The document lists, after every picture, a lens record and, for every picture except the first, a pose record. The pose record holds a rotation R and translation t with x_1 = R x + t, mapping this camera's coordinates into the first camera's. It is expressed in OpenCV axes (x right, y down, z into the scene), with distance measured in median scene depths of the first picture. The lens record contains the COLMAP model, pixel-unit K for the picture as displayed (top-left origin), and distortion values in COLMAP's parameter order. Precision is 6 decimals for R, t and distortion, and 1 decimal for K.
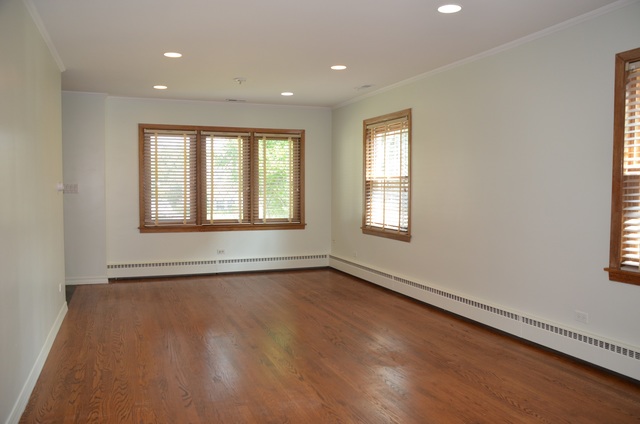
lens RADIAL K [[541.8, 0, 320.0], [0, 541.8, 212.0], [0, 0, 1]] dist [-0.000697, 0.001846]
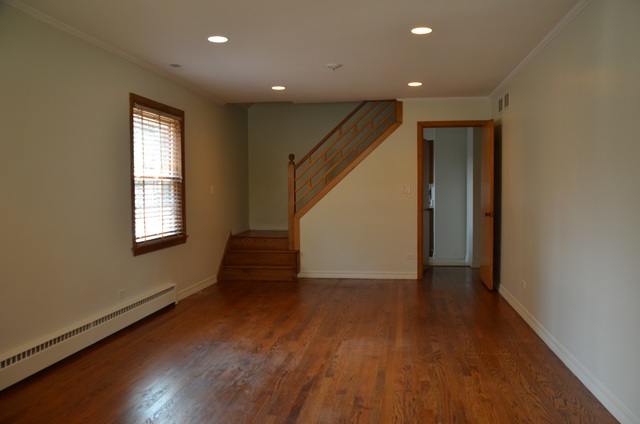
lens RADIAL K [[541.8, 0, 320.0], [0, 541.8, 212.0], [0, 0, 1]] dist [-0.000697, 0.001846]
pose [[-0.874365, -0.016586, 0.484985, -0.559646], [0.026702, 0.996257, 0.082212, -0.089859], [-0.484534, 0.084834, -0.870649, 2.012433]]
